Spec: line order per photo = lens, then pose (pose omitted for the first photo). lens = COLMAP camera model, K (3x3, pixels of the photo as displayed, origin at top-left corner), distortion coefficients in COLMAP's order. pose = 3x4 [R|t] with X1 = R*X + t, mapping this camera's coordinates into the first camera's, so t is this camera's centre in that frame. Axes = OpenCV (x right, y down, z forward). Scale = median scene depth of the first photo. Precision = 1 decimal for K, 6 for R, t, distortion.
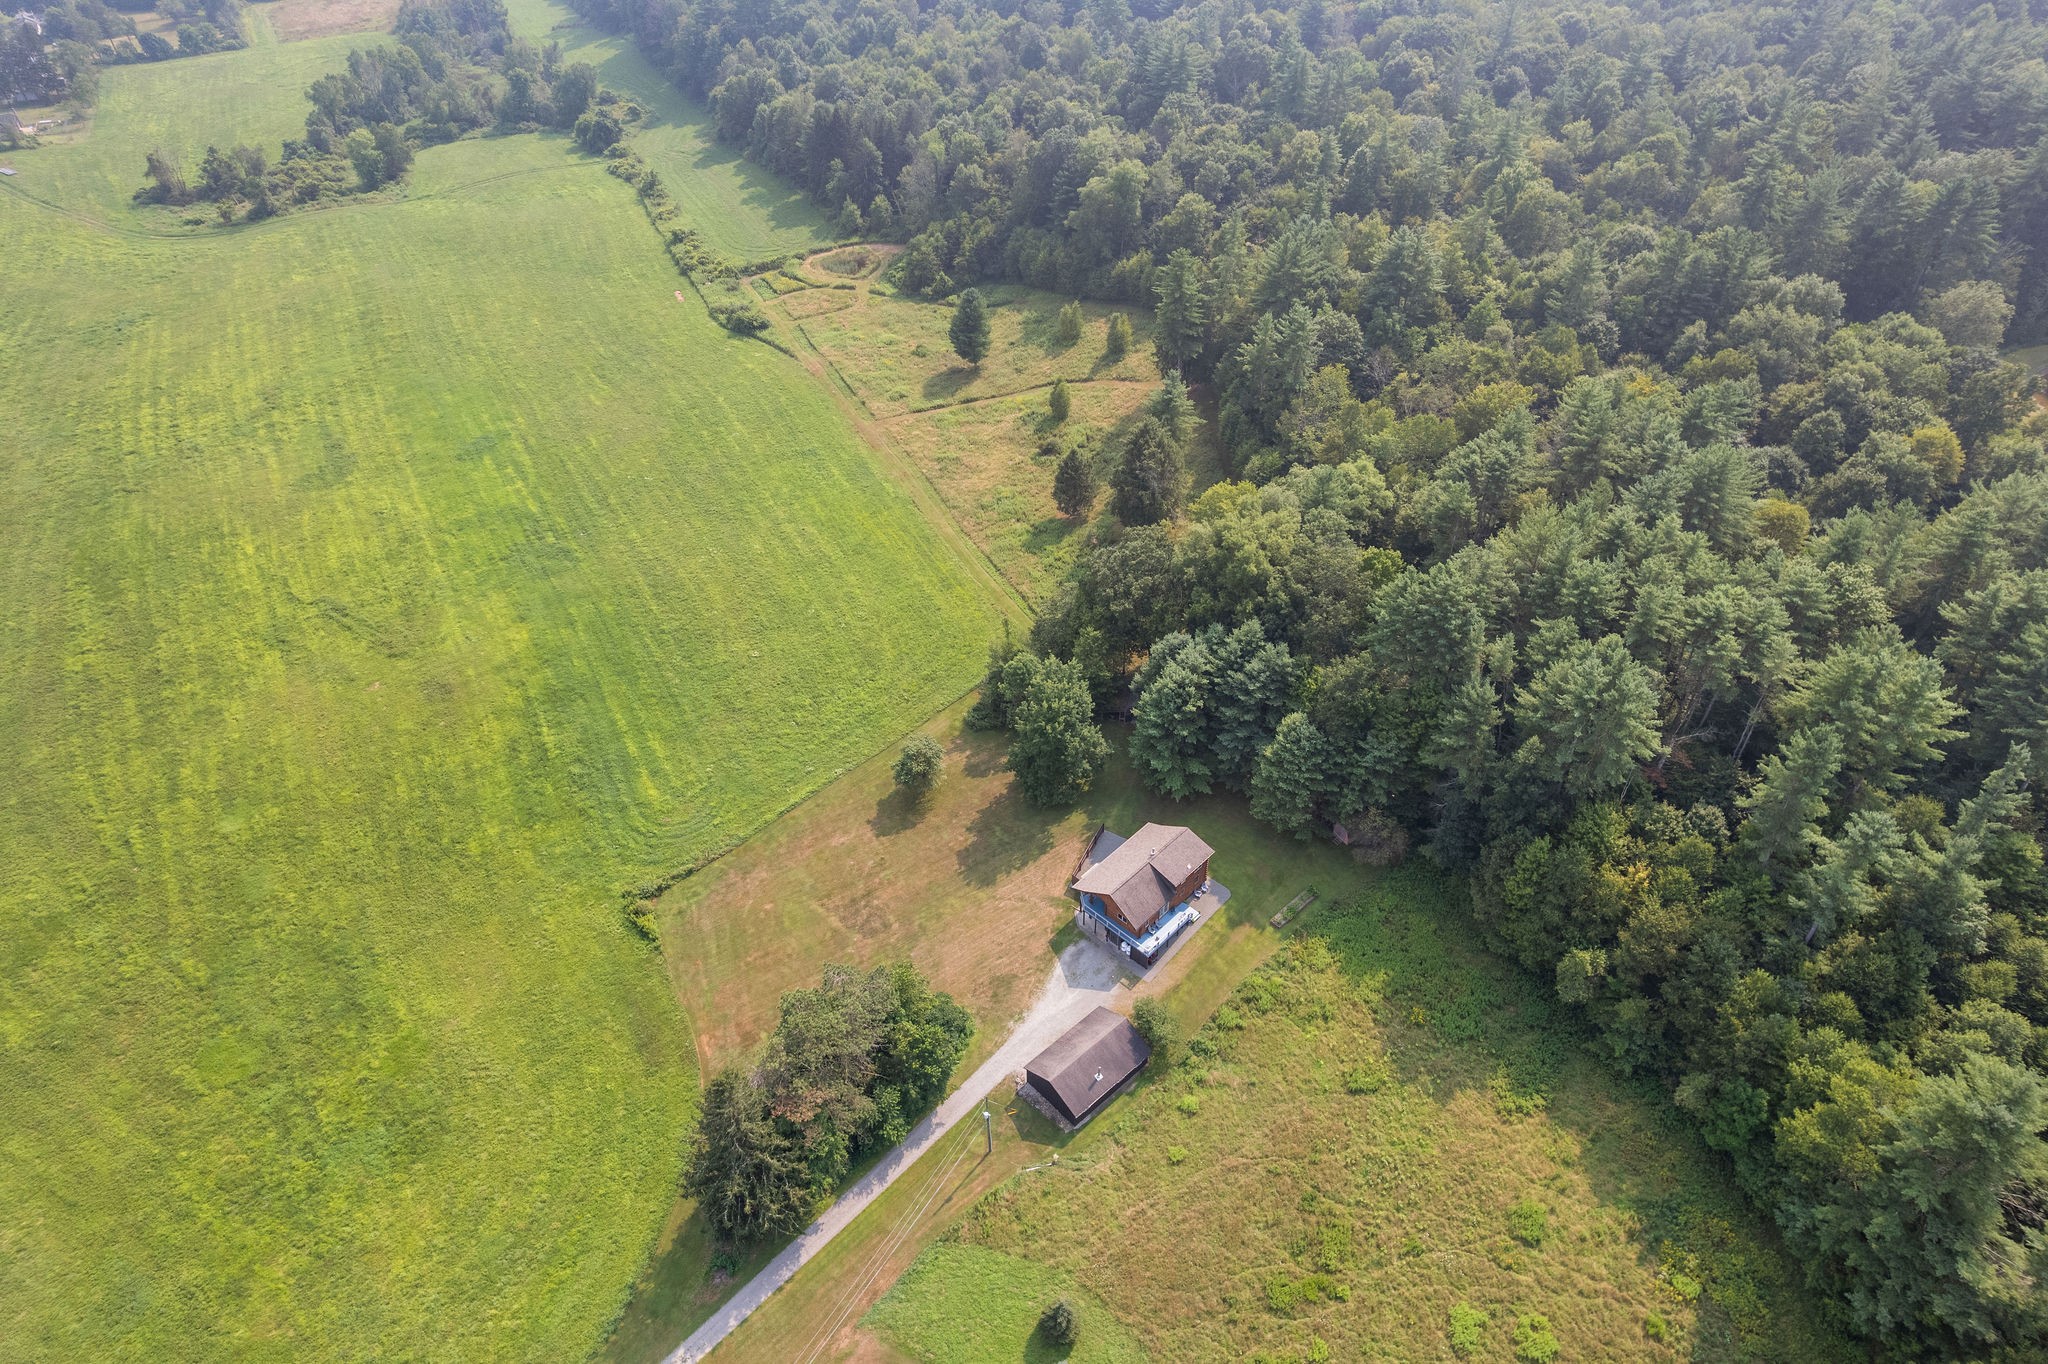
lens RADIAL K [[1328.9, 0, 1032.0], [0, 1328.9, 667.8], [0, 0, 1]] dist [-0.068276, 0.053029]
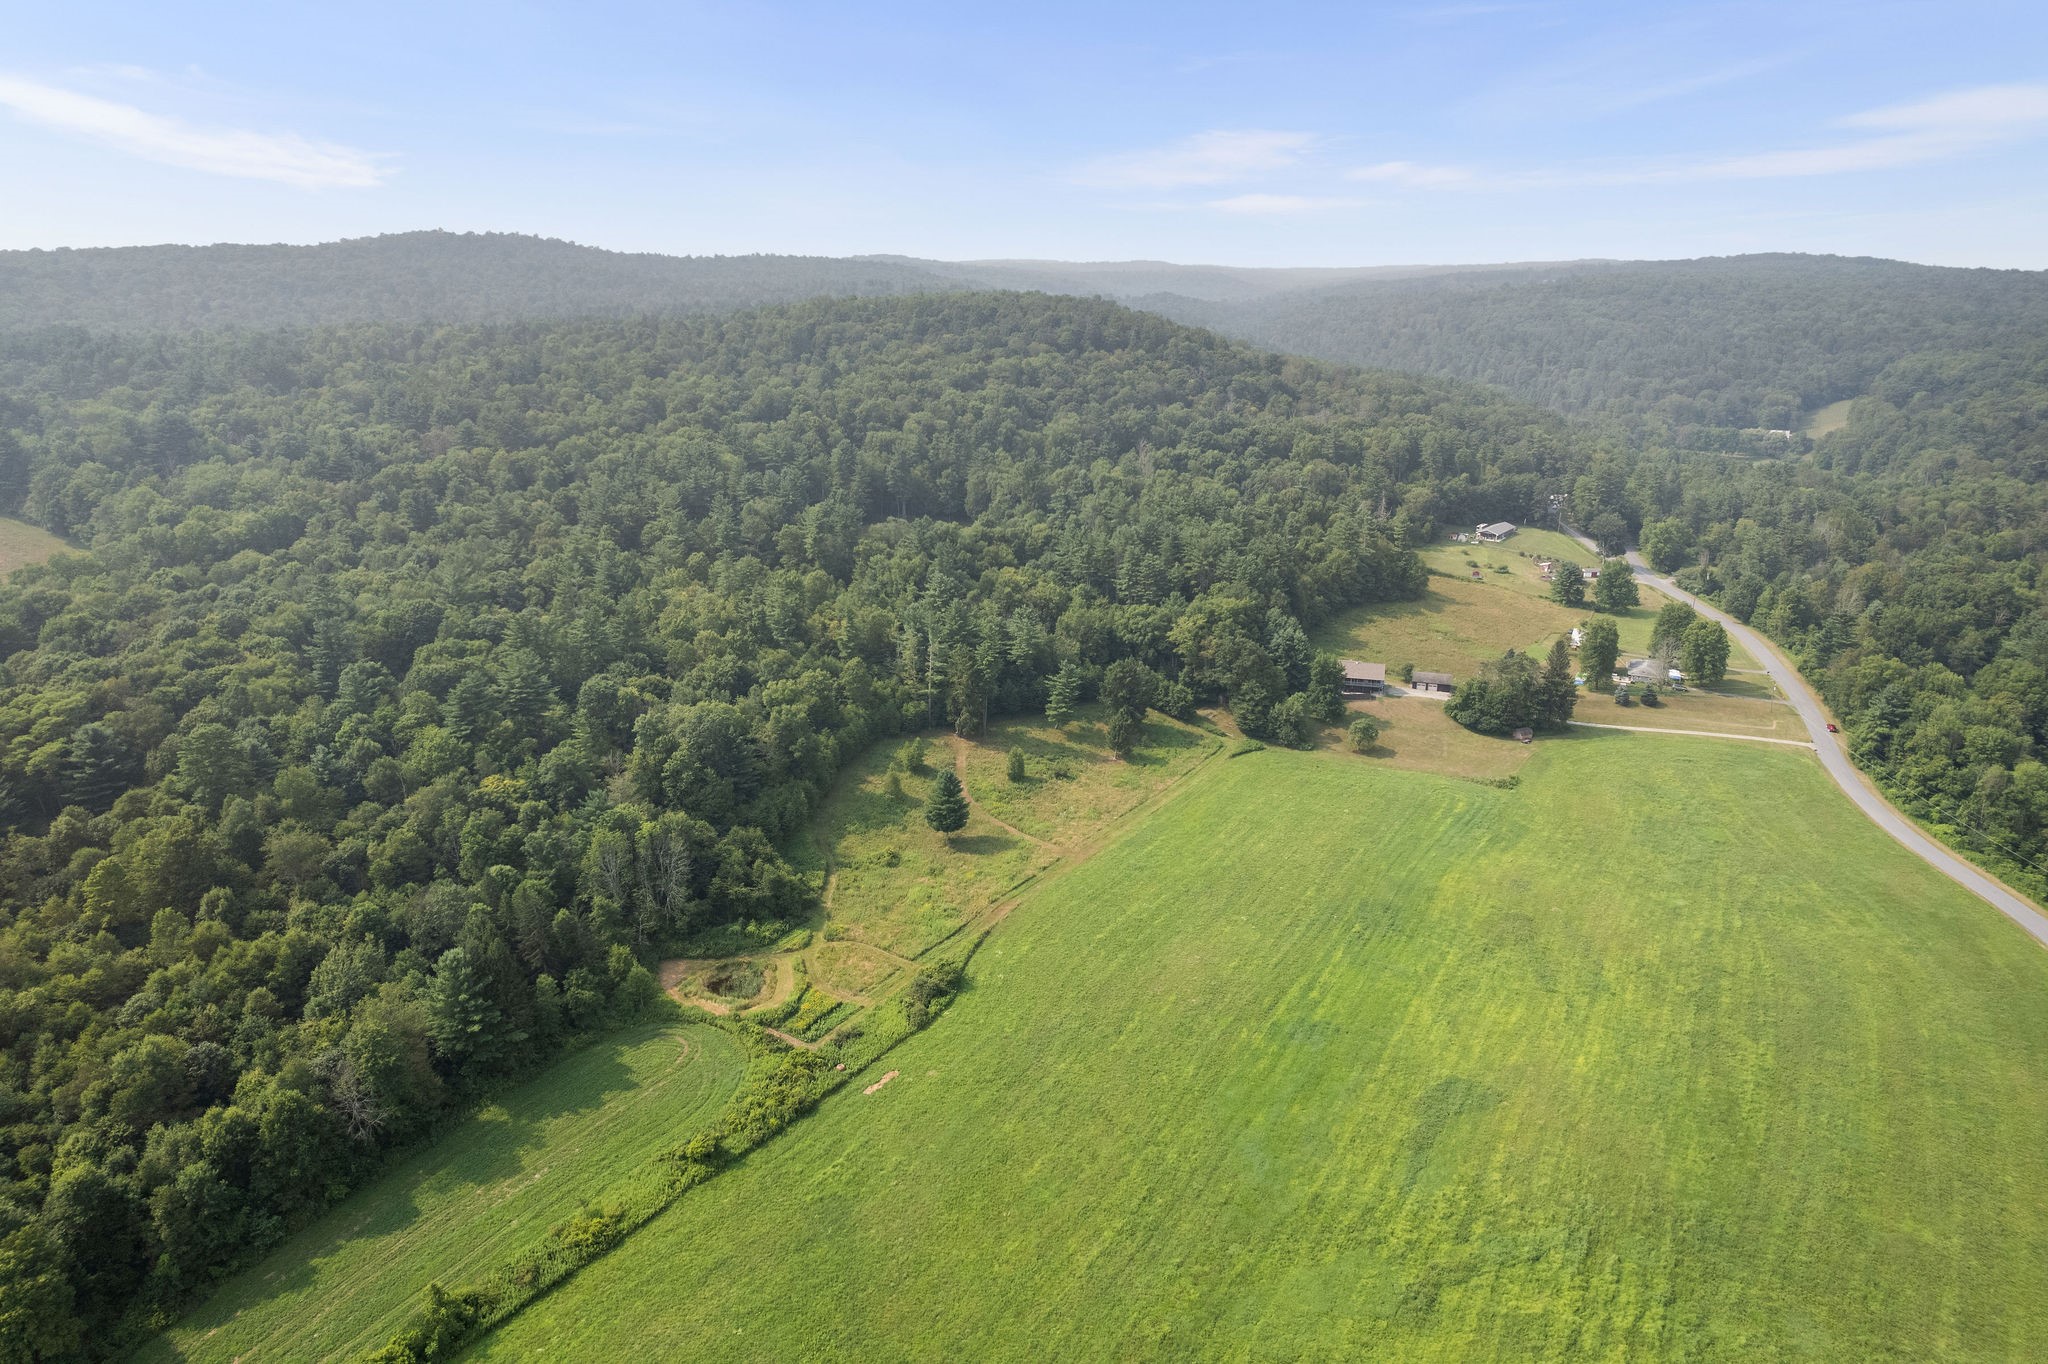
lens RADIAL K [[1328.9, 0, 1032.0], [0, 1328.9, 667.8], [0, 0, 1]] dist [-0.068276, 0.053029]
pose [[-0.492244, -0.247991, 0.834384, -1.090637], [0.565608, 0.637495, 0.523152, -0.969645], [-0.661653, 0.729452, -0.173537, 1.177525]]
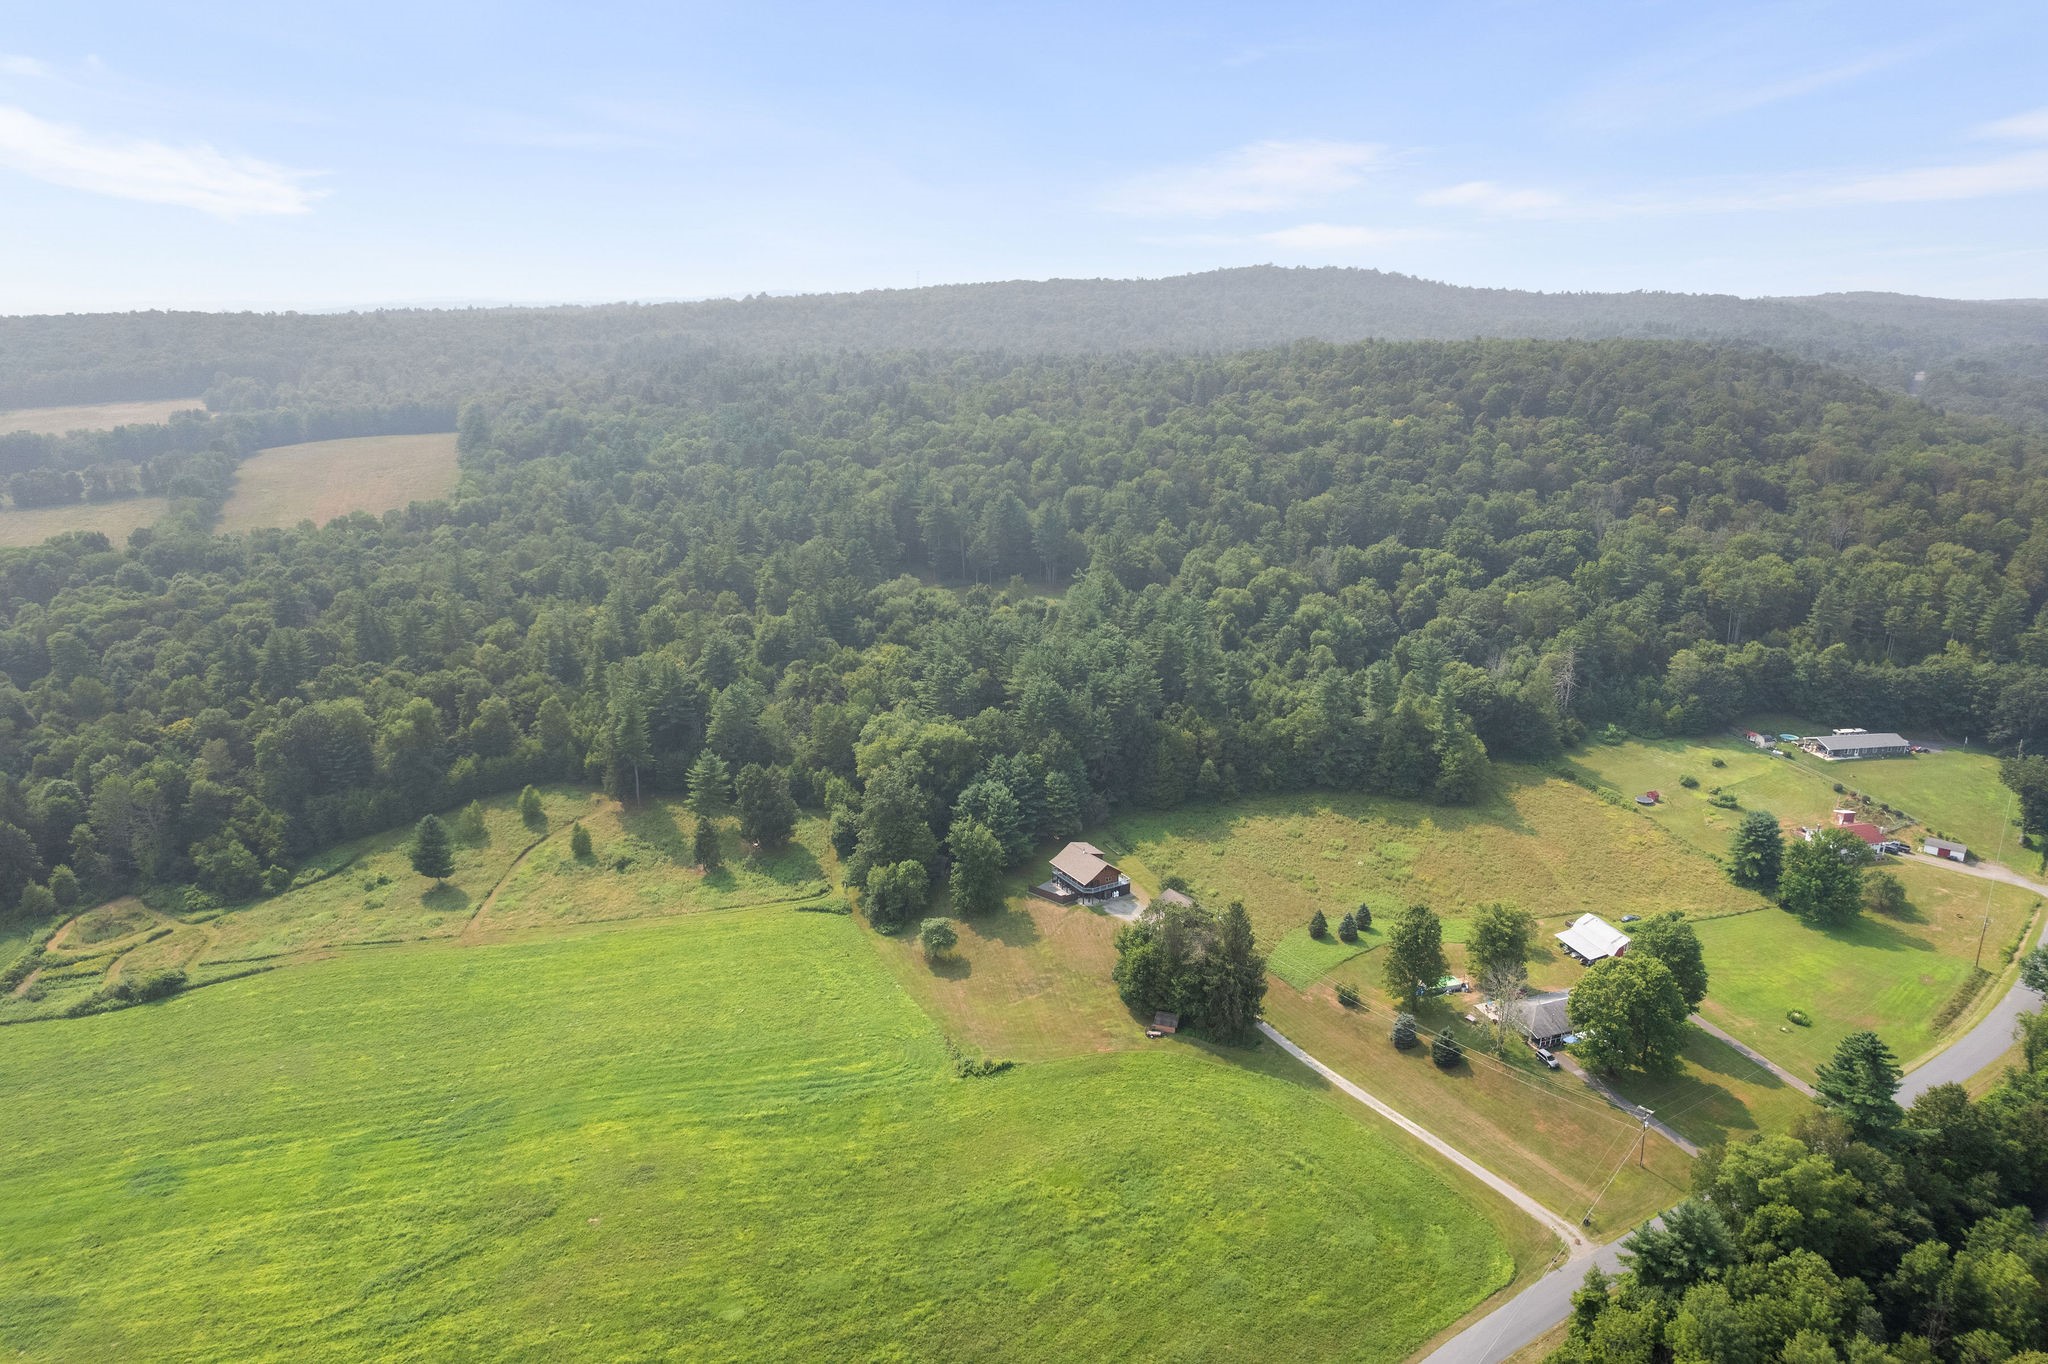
lens RADIAL K [[1328.9, 0, 1032.0], [0, 1328.9, 667.8], [0, 0, 1]] dist [-0.068276, 0.053029]
pose [[0.249873, -0.255948, 0.933838, -1.022042], [0.622221, 0.781388, 0.047672, -0.126412], [-0.741892, 0.569142, 0.354504, 0.151897]]
